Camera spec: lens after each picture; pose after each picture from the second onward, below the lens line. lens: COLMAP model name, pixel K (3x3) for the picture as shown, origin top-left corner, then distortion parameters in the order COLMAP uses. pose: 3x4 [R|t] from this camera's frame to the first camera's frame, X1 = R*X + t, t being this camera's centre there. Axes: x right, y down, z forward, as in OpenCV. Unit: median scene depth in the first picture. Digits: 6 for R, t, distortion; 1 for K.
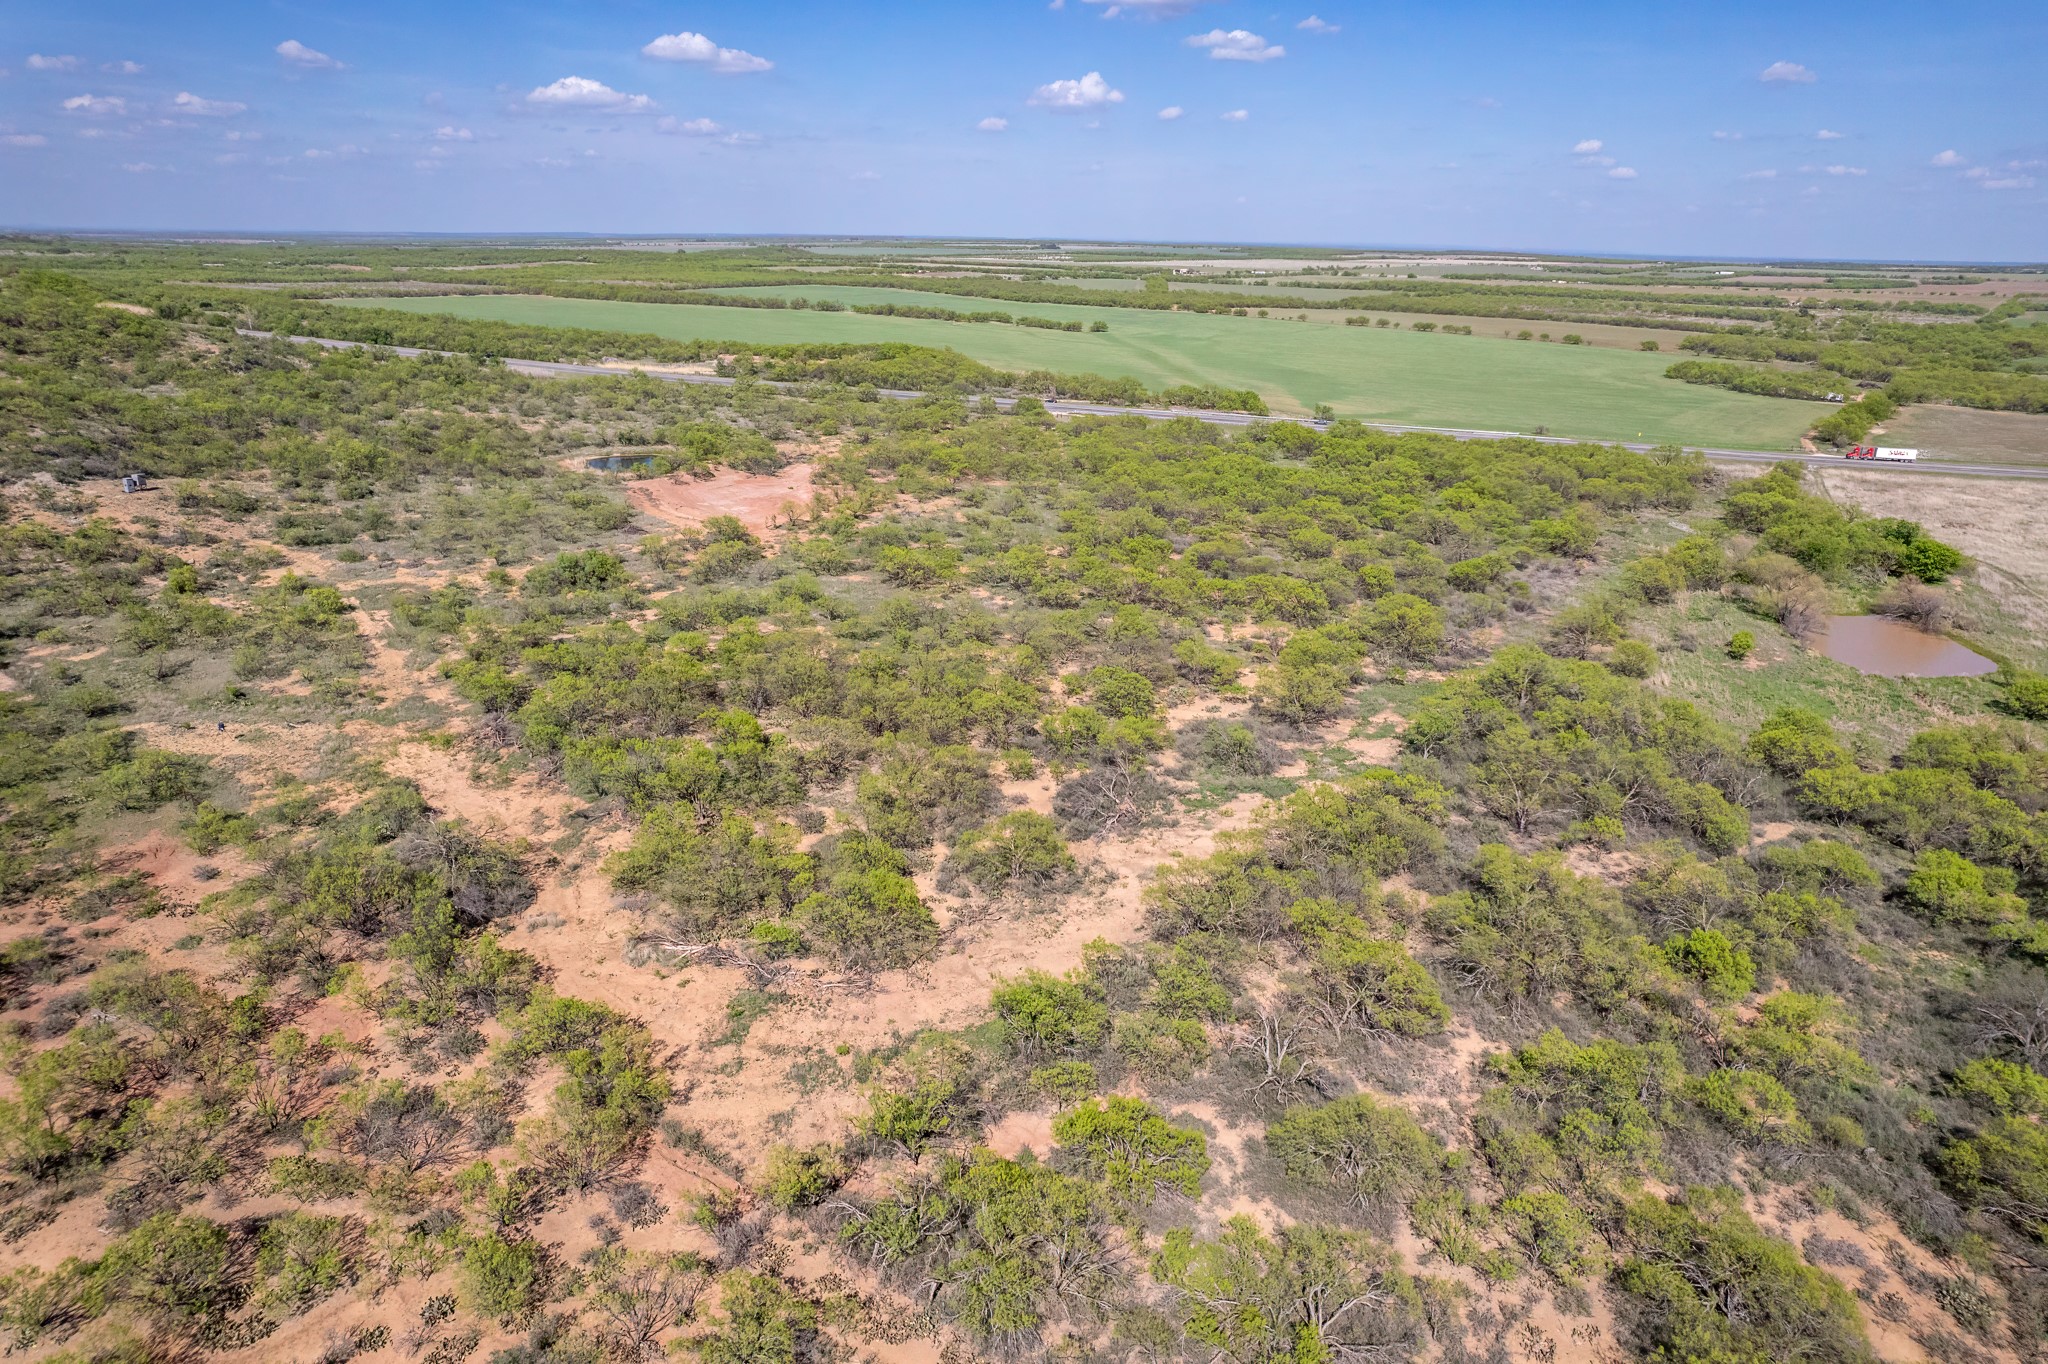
lens RADIAL K [[1314.2, 0, 1024.0], [0, 1314.2, 682.0], [0, 0, 1]] dist [-0.078086, 0.079149]
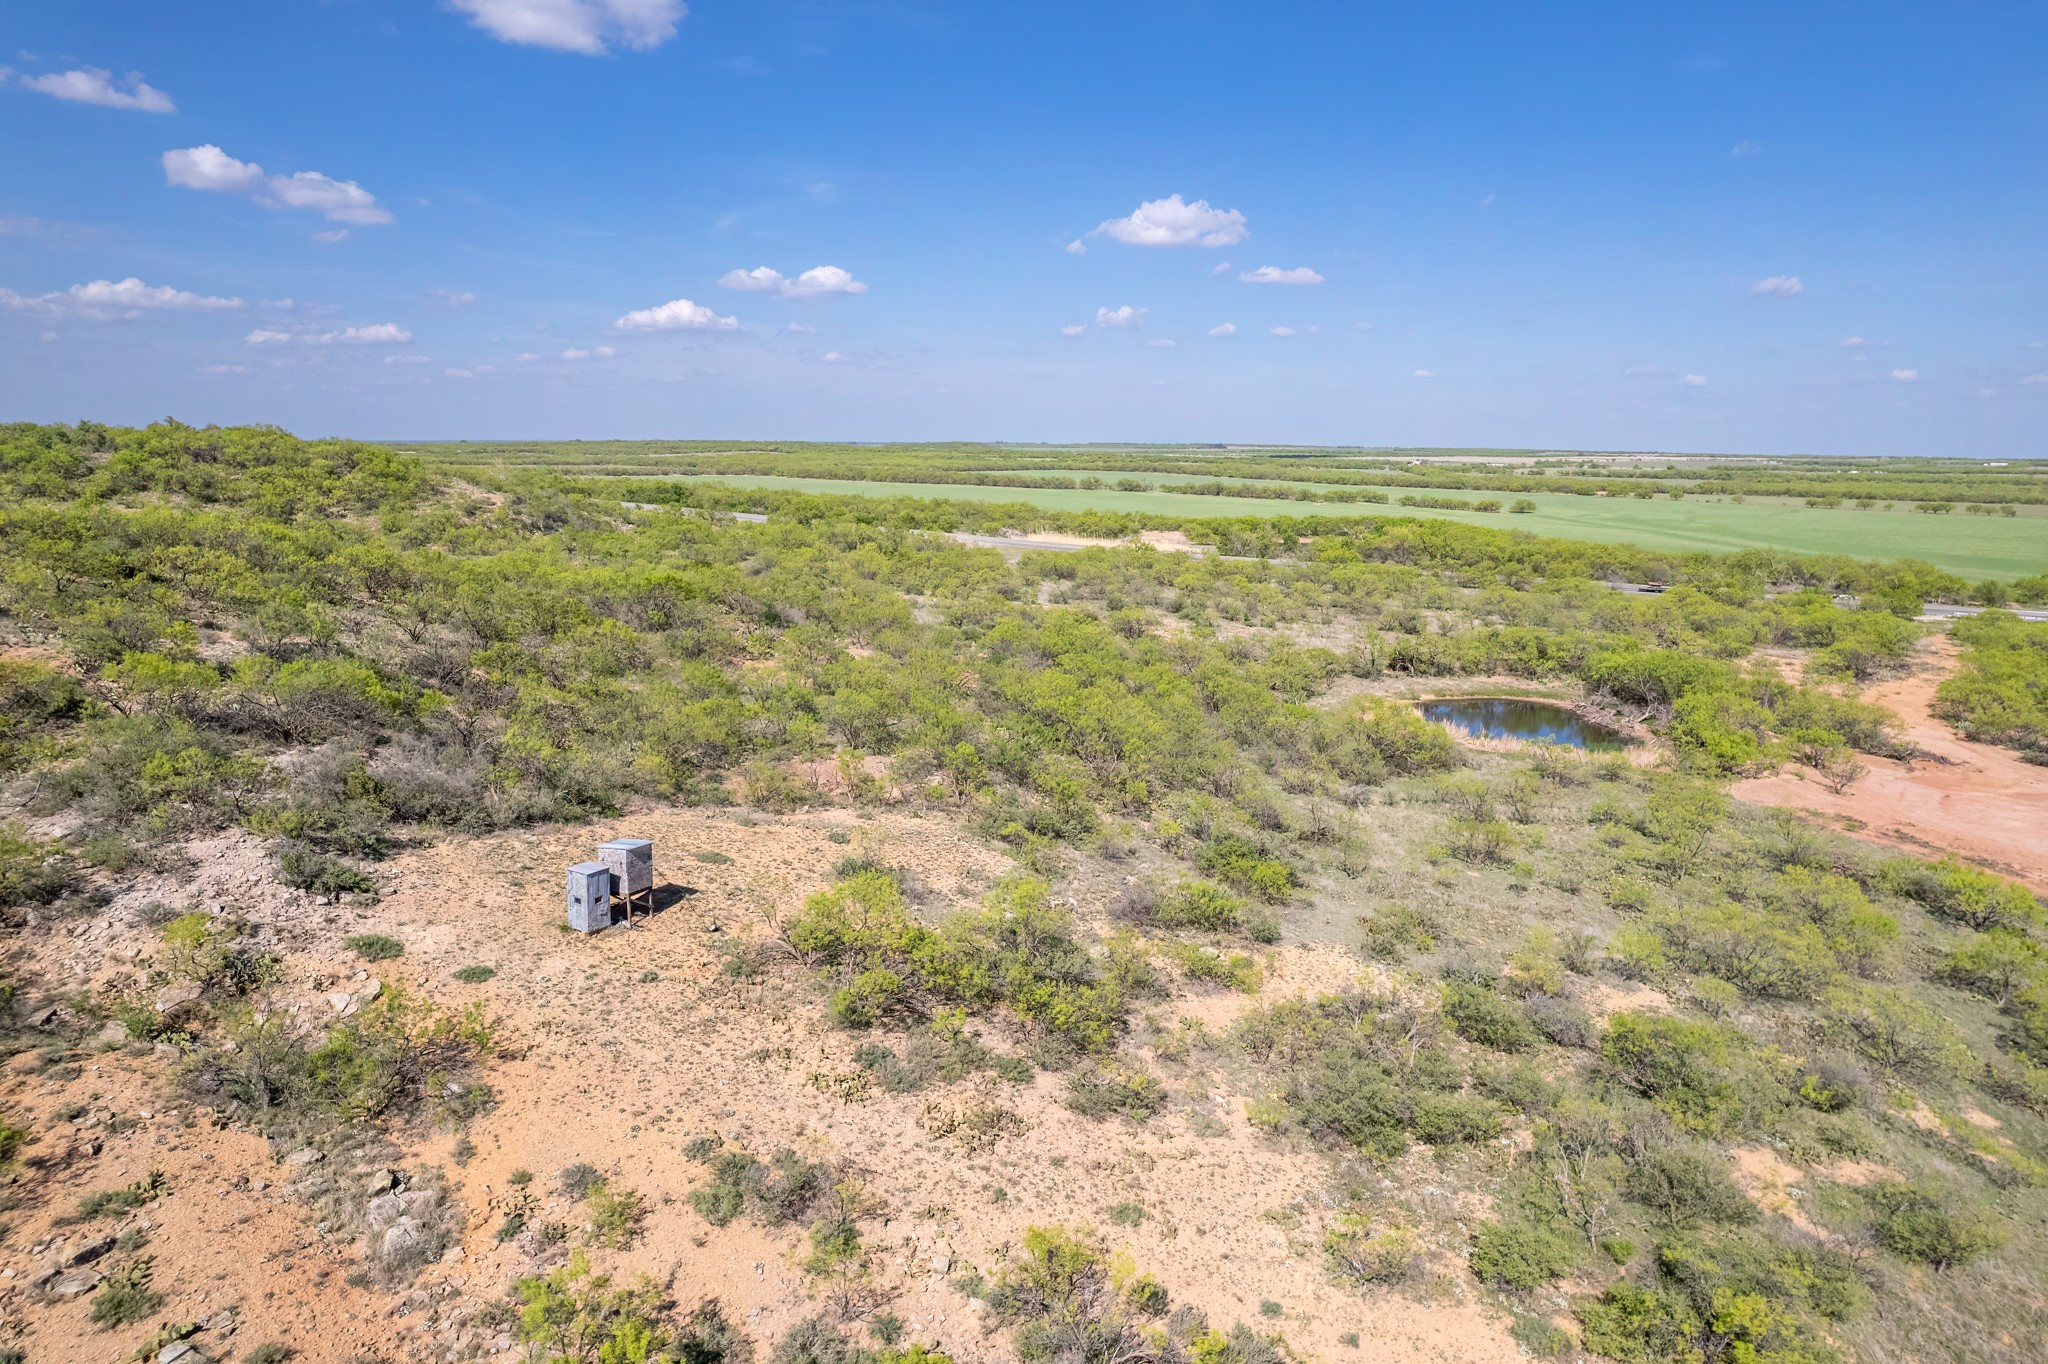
lens RADIAL K [[1314.2, 0, 1024.0], [0, 1314.2, 682.0], [0, 0, 1]] dist [-0.078086, 0.079149]
pose [[0.996473, 0.011119, -0.083169, -0.607265], [-0.023505, 0.988487, -0.149466, -0.158261], [0.080550, 0.150894, 0.985263, 0.789276]]
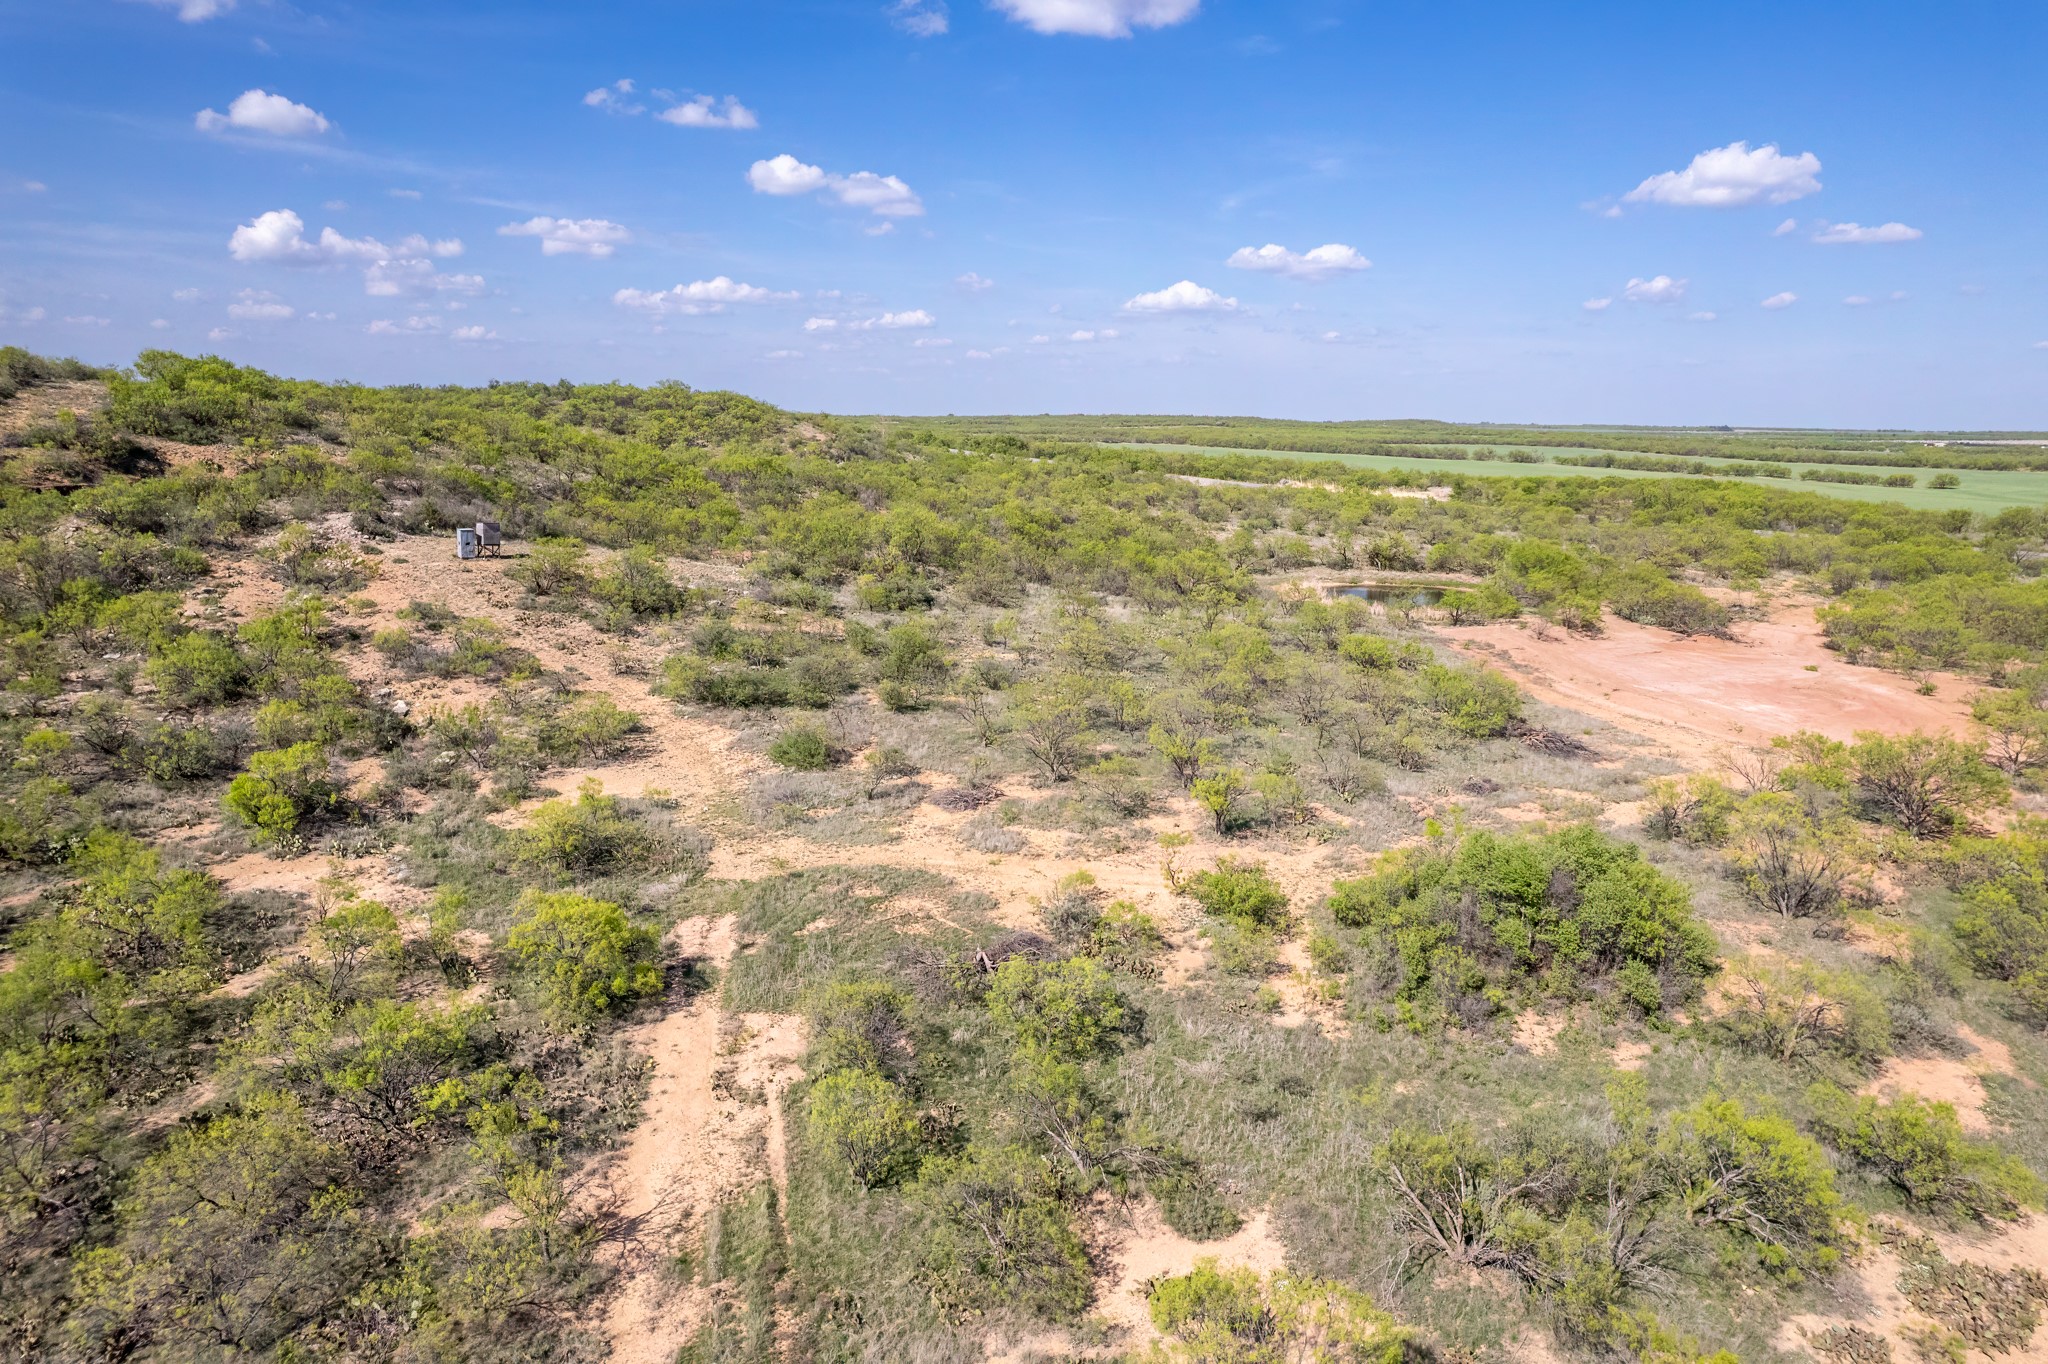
lens RADIAL K [[1314.2, 0, 1024.0], [0, 1314.2, 682.0], [0, 0, 1]] dist [-0.078086, 0.079149]
pose [[0.900849, 0.083483, -0.426031, -0.301698], [-0.141029, 0.984388, -0.105312, -0.081276], [0.410588, 0.154953, 0.898558, 0.664656]]
